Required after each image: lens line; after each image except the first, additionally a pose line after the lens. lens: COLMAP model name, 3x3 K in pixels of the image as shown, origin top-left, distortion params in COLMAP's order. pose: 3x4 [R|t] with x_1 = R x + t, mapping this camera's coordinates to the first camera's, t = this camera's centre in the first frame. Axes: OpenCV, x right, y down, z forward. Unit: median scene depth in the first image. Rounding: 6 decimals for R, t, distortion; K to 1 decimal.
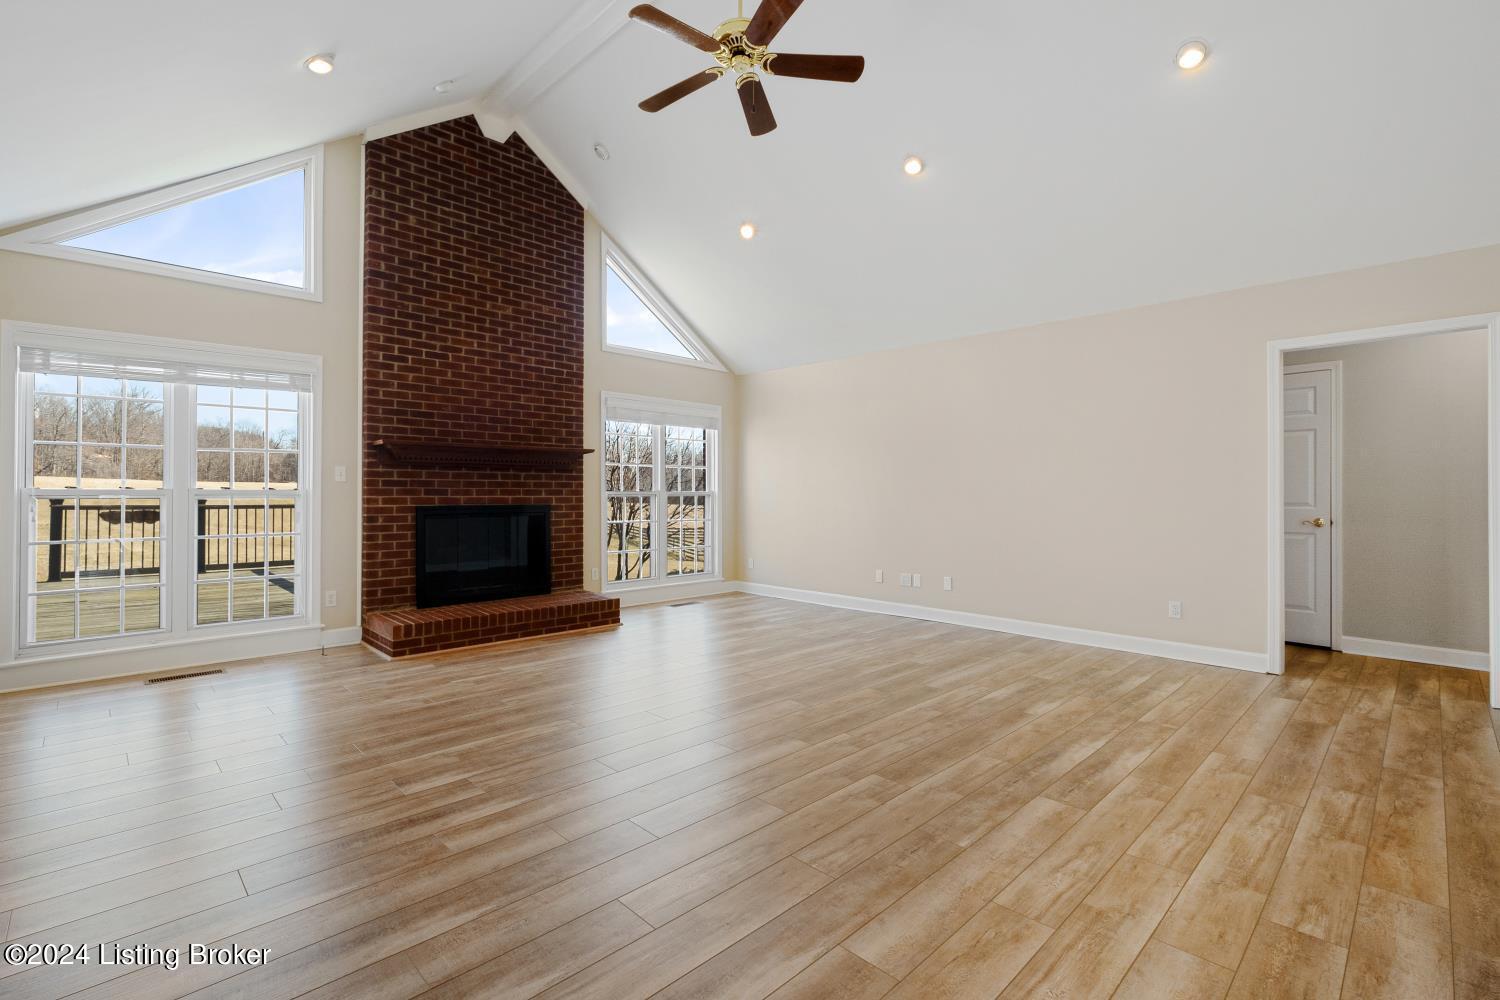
lens RADIAL K [[670.4, 0, 744.7], [0, 670.4, 485.7], [0, 0, 1]] dist [-0.007820, 0.001078]
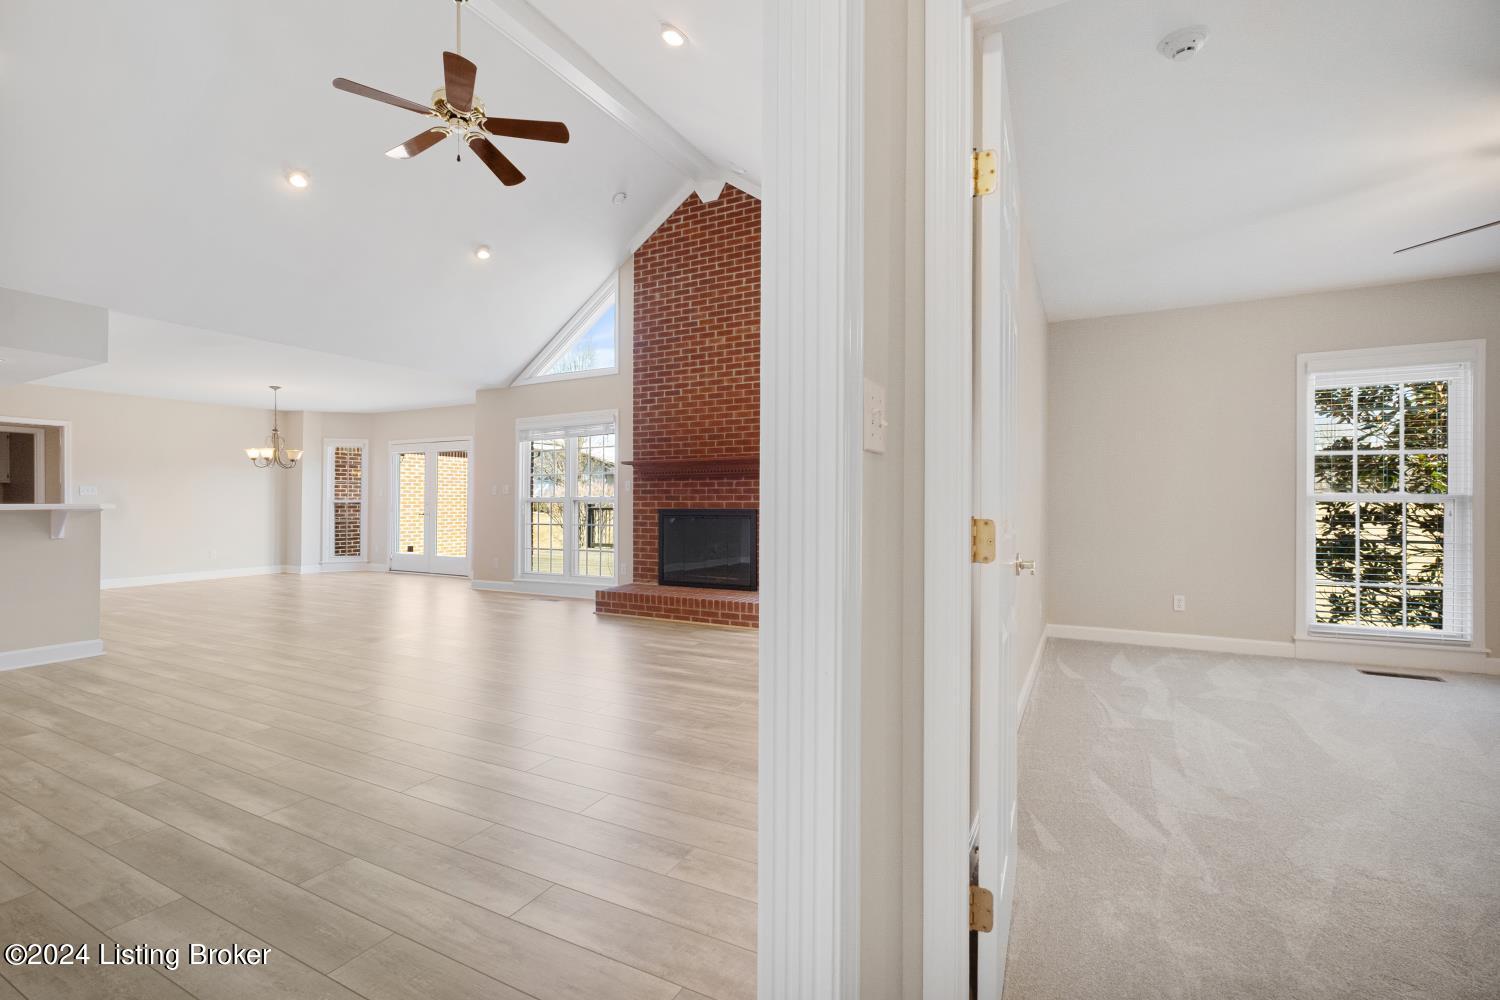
lens RADIAL K [[670.4, 0, 749.1], [0, 670.4, 495.5], [0, 0, 1]] dist [-0.007820, 0.001078]
pose [[0.314686, -0.007381, -0.949167, 0.850589], [0.012689, 0.999913, -0.003569, 0.011754], [0.949111, -0.010921, 0.314752, 0.755762]]
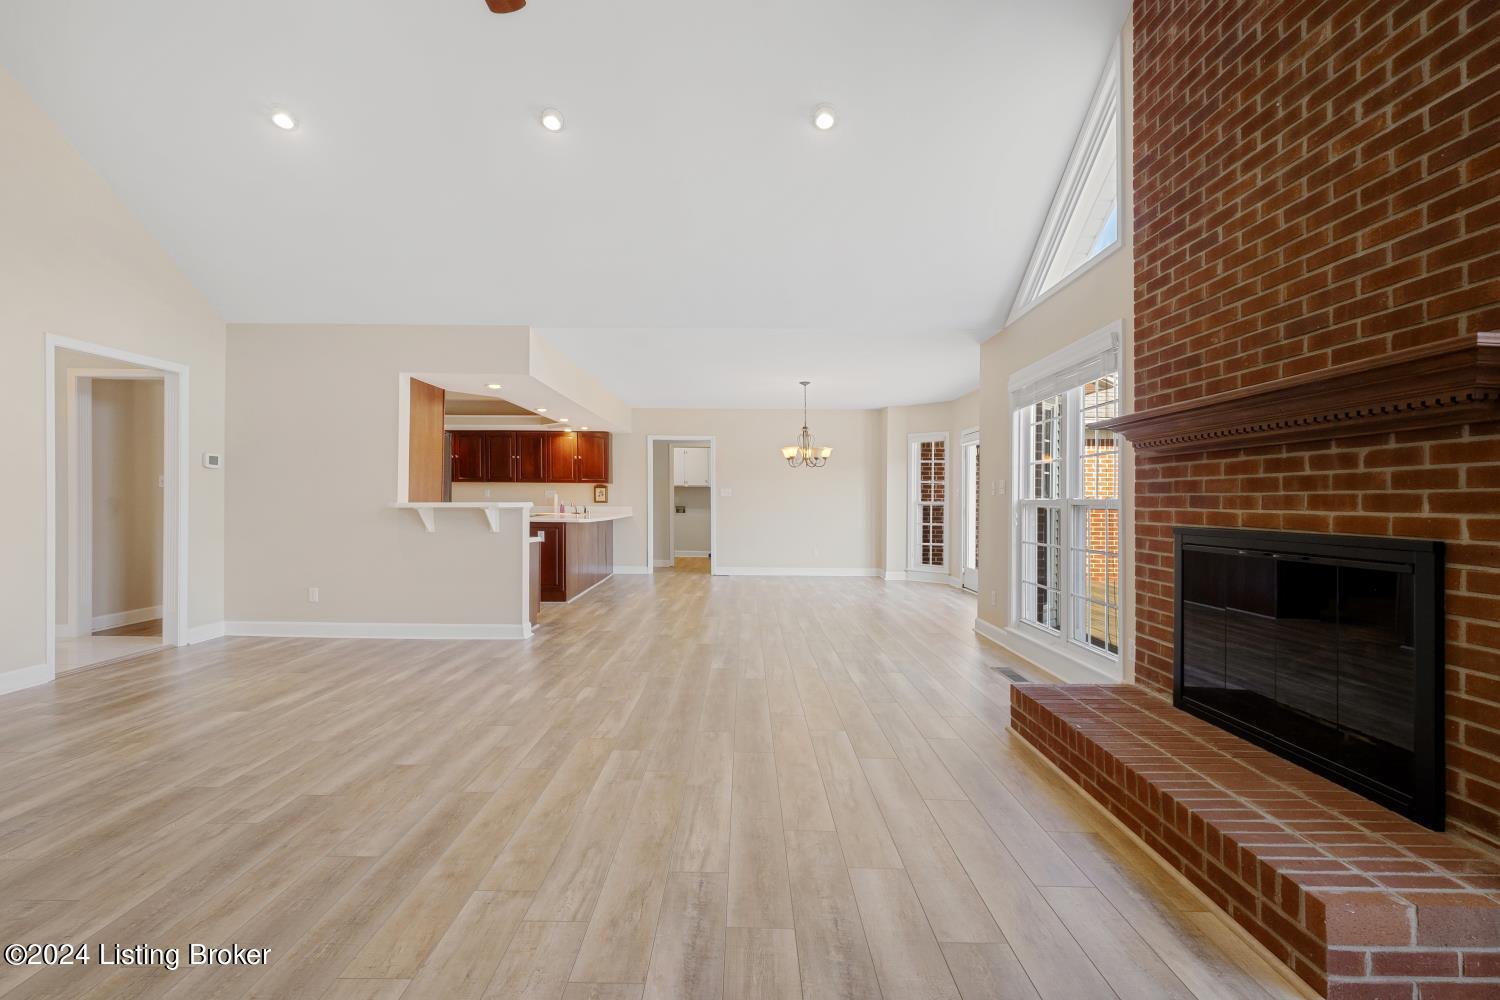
lens RADIAL K [[670.4, 0, 735.1], [0, 670.4, 495.9], [0, 0, 1]] dist [-0.007820, 0.001078]
pose [[-0.708227, -0.010606, -0.705905, 0.181244], [0.000125, 0.999885, -0.015149, 0.013635], [0.705984, -0.010817, -0.708145, 1.150547]]
